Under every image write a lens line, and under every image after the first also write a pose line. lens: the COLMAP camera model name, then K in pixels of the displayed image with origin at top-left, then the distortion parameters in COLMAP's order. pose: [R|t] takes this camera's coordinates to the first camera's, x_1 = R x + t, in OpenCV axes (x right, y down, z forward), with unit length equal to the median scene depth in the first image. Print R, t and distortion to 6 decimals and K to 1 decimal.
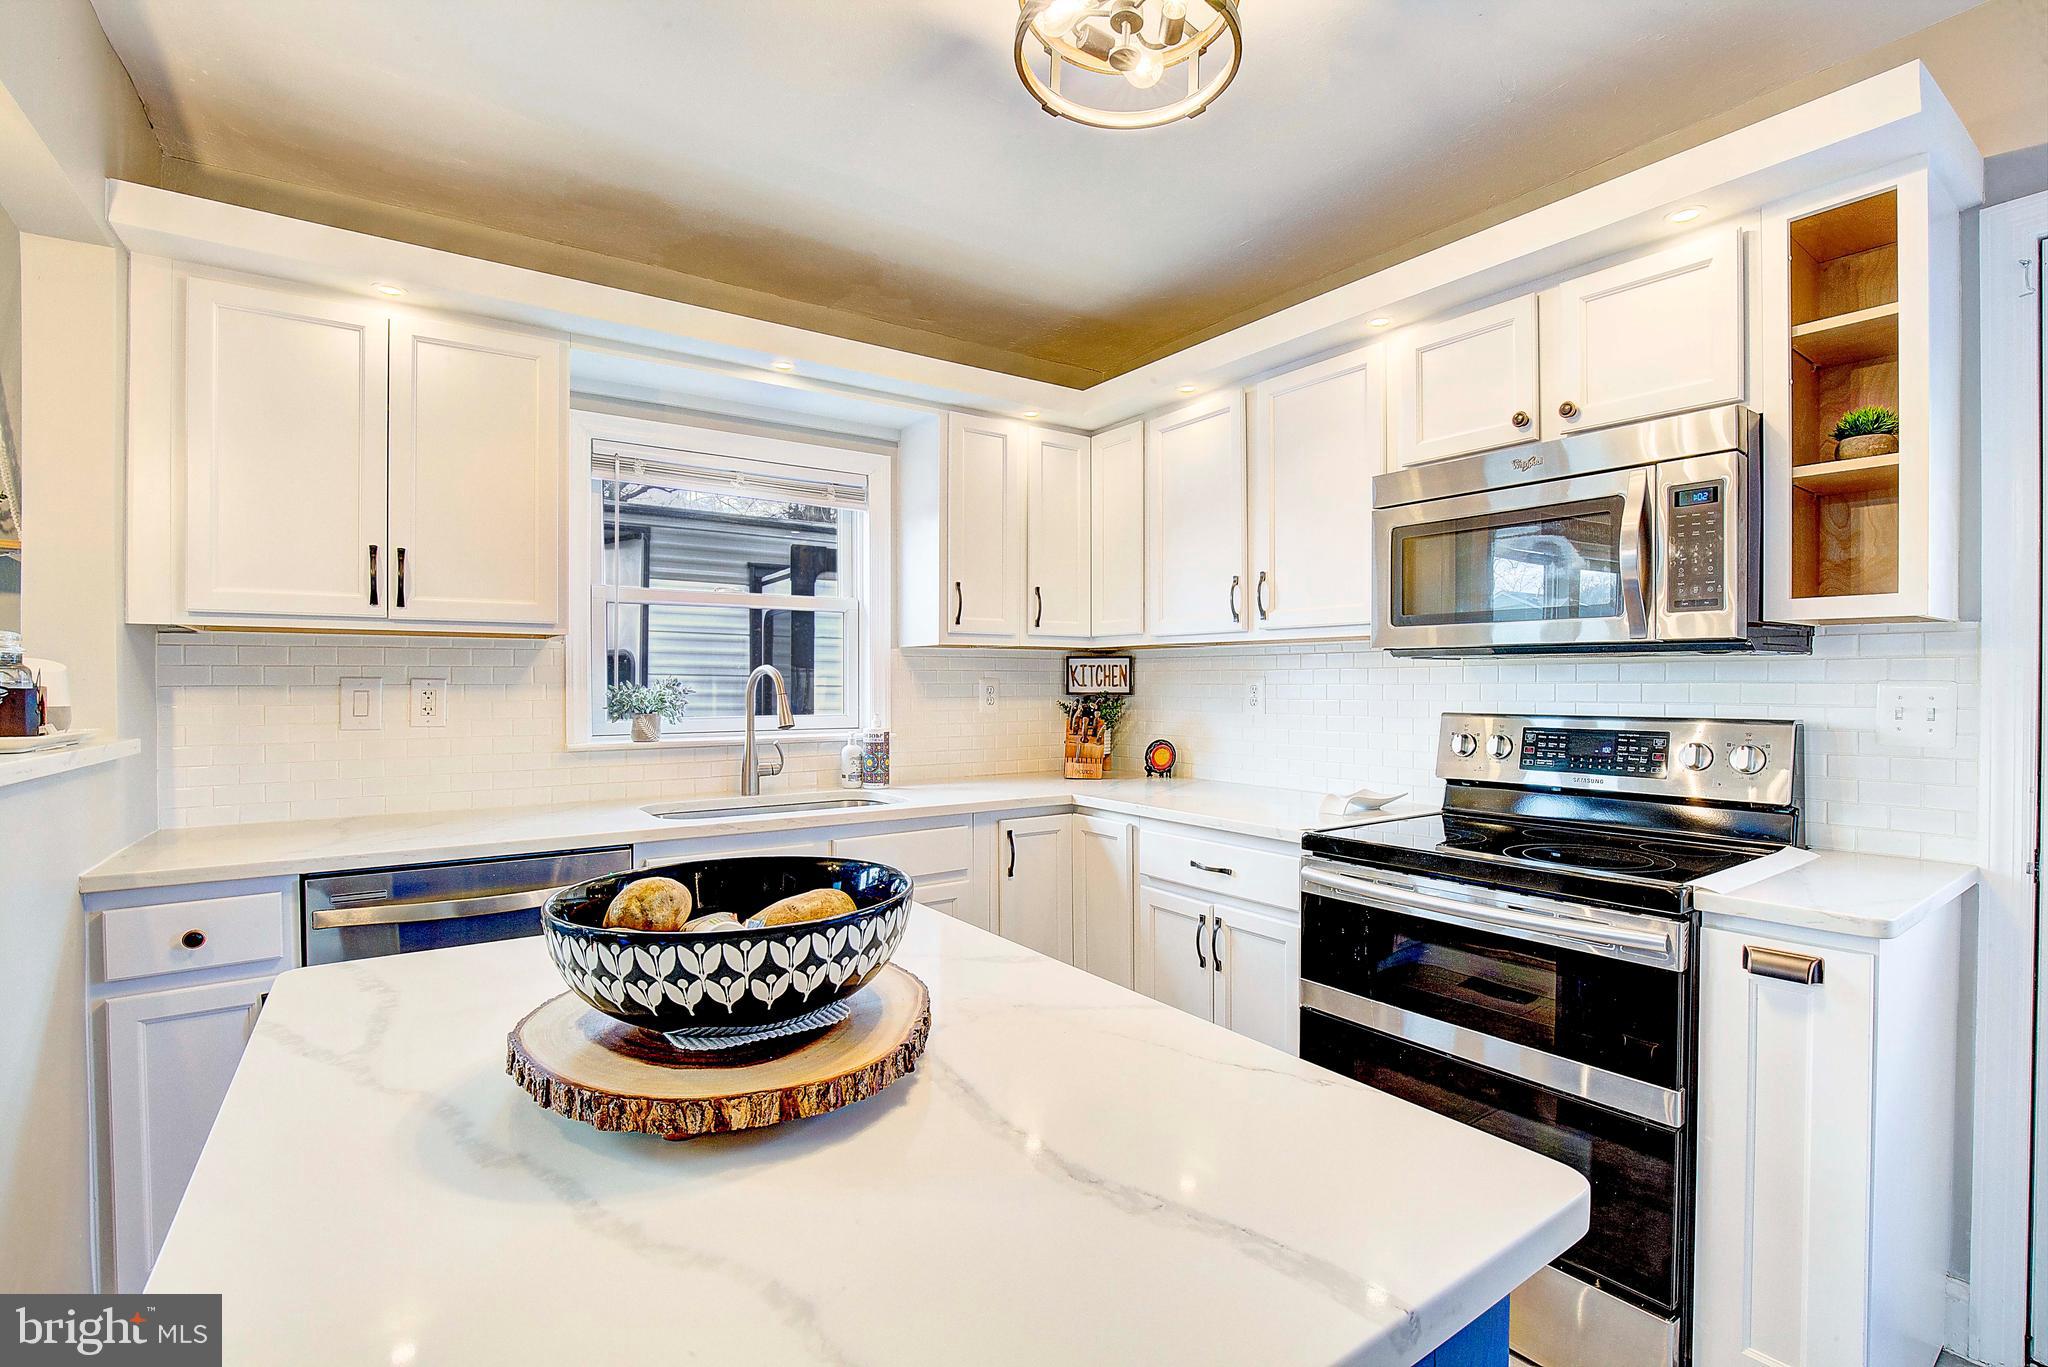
lens RADIAL K [[939.2, 0, 1037.4], [0, 939.2, 690.0], [0, 0, 1]] dist [-0.022310, 0.000312]
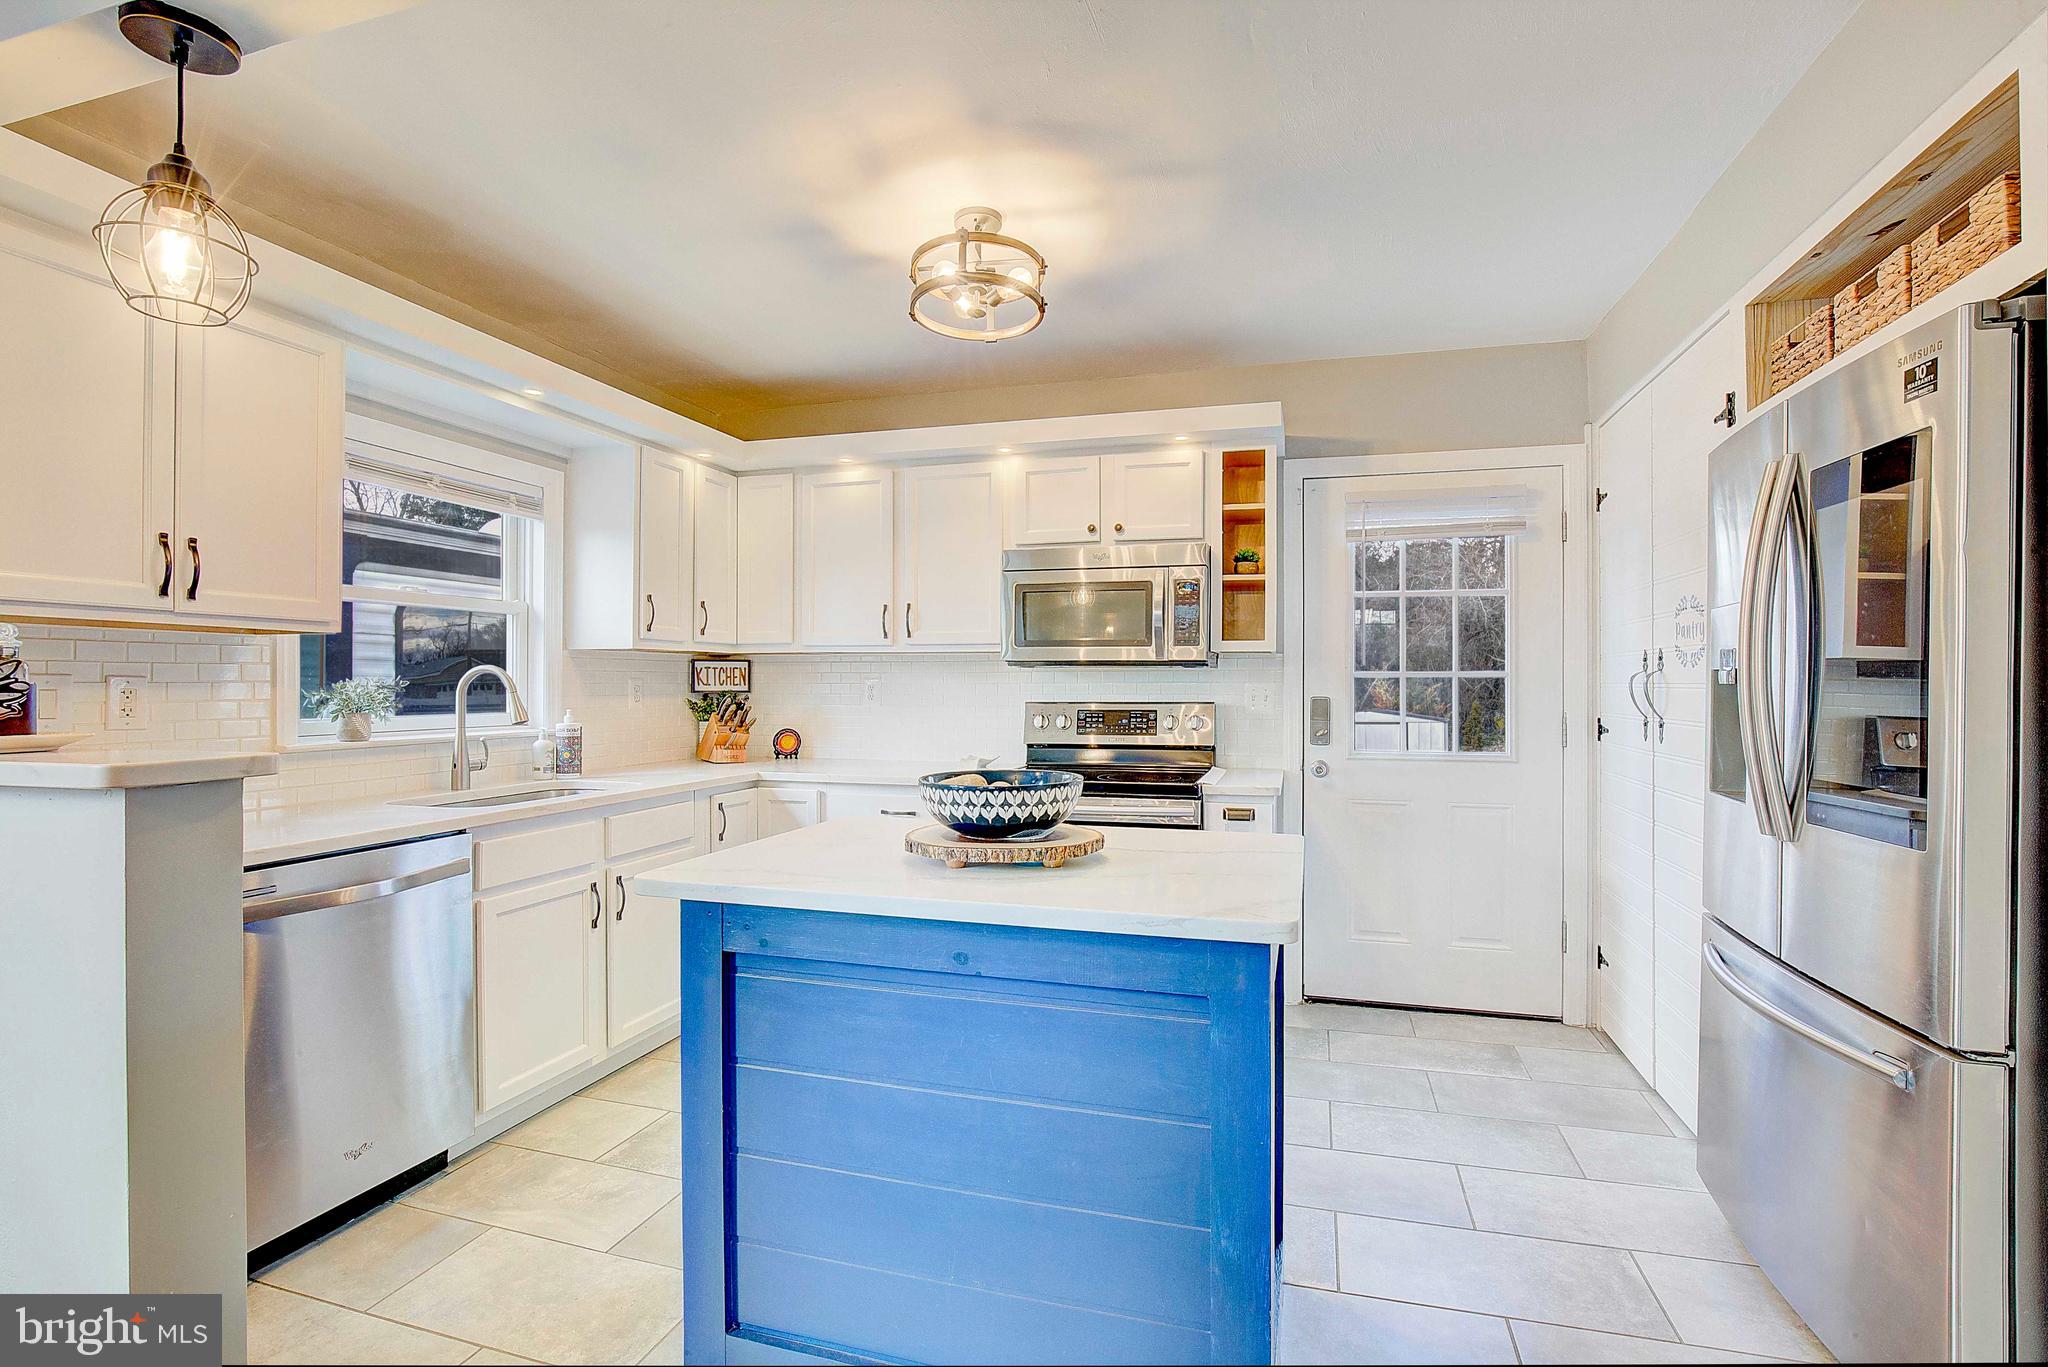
lens RADIAL K [[939.2, 0, 1037.4], [0, 939.2, 690.0], [0, 0, 1]] dist [-0.022310, 0.000312]
pose [[0.783458, -0.002544, 0.621440, -0.563092], [0.003339, 0.999994, -0.000116, 0.005004], [-0.621436, 0.002166, 0.783462, -0.255367]]
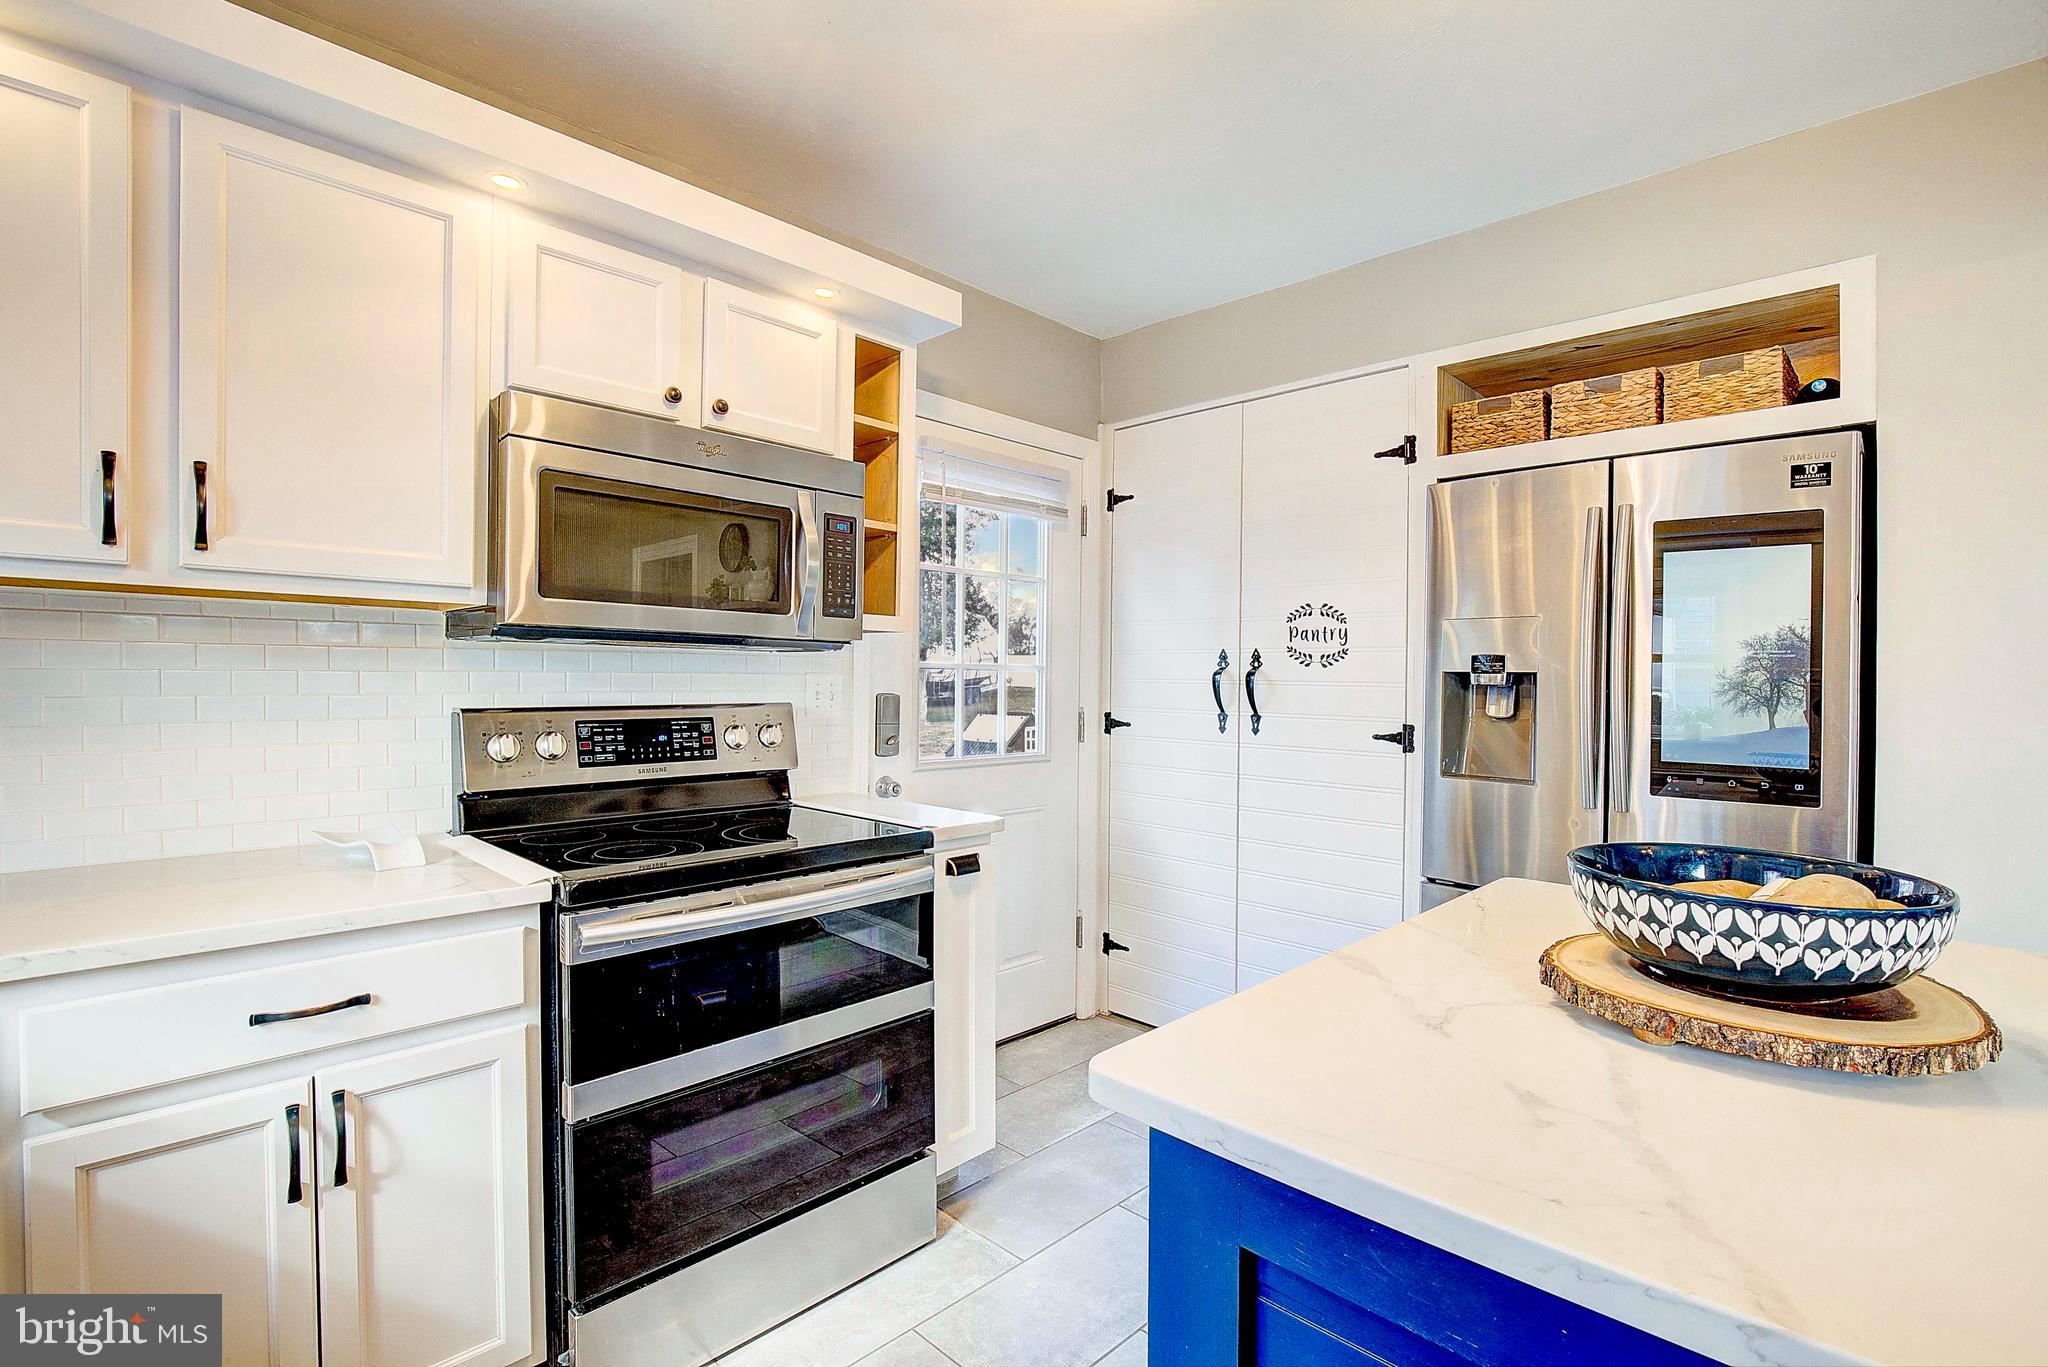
lens RADIAL K [[947.3, 0, 1024.0], [0, 947.3, 683.5], [0, 0, 1]] dist [-0.019591, 0.000027]
pose [[-0.181082, -0.009538, 0.983422, -0.441983], [-0.006401, 0.999943, 0.008519, -0.006280], [-0.983447, -0.004753, -0.181133, 0.735012]]
